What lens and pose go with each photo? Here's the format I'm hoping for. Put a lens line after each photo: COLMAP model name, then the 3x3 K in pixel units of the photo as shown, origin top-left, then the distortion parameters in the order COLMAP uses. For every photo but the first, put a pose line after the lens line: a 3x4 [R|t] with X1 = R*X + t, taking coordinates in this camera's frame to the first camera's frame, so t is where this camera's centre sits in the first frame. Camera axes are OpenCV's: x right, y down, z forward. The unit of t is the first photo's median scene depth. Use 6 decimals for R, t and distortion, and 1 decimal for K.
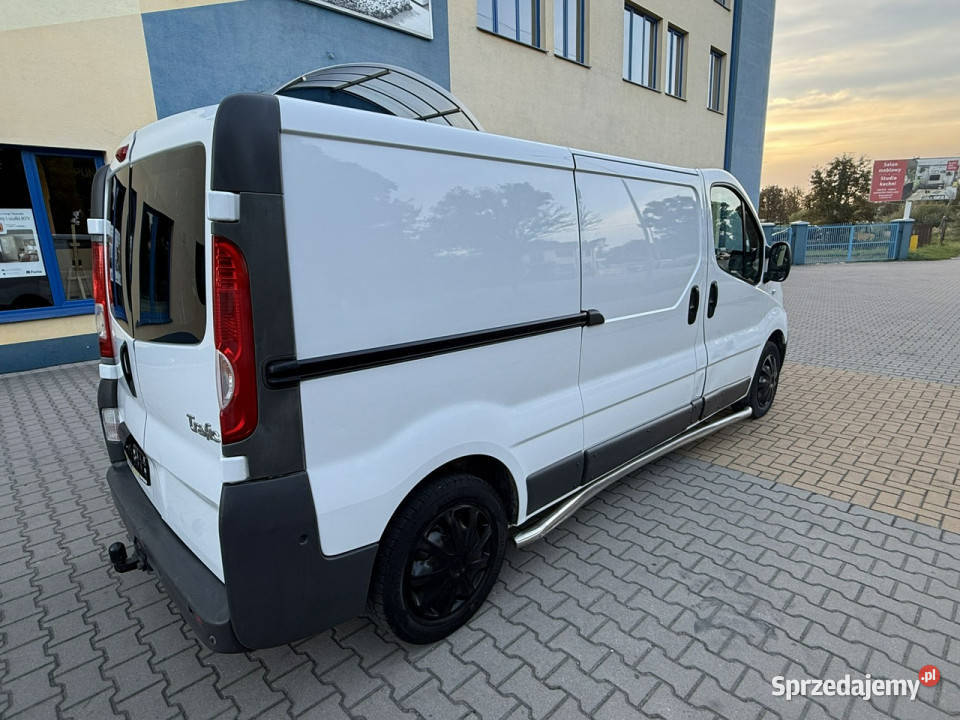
lens RADIAL K [[531.8, 0, 465.7], [0, 531.8, 362.5], [0, 0, 1]] dist [-0.000944, -0.002222]
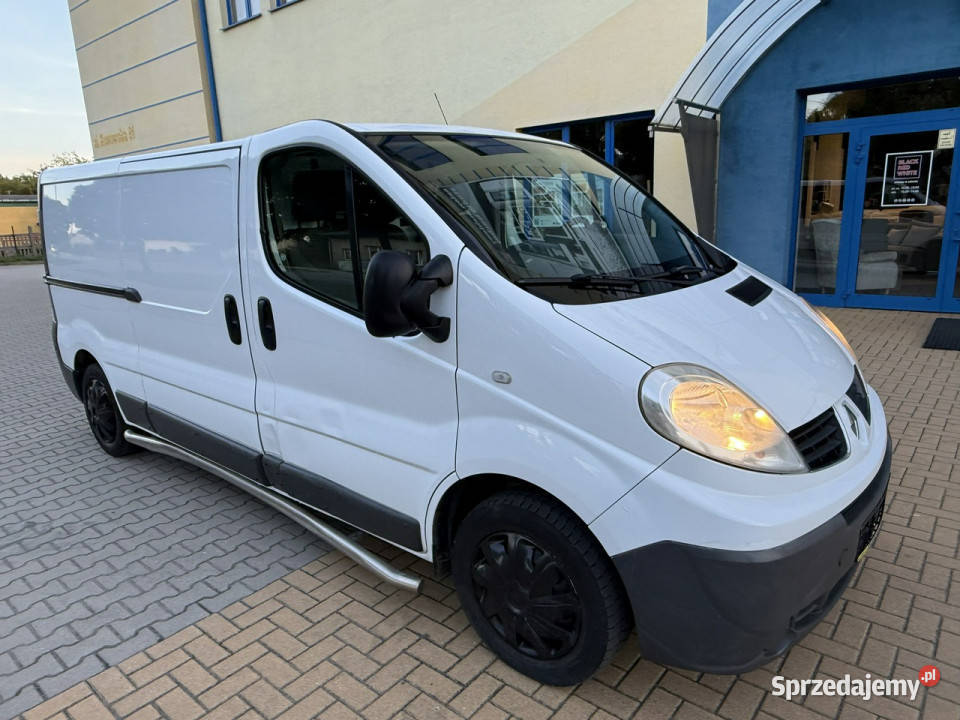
lens RADIAL K [[640.7, 0, 480.0], [0, 640.7, 360.0], [0, 0, 1]] dist [0.000539, 0.000375]
pose [[0.114437, 0.253011, -0.960672, 1.245349], [-0.193356, 0.954204, 0.228274, -0.302627], [0.974432, 0.159629, 0.158118, 1.095308]]
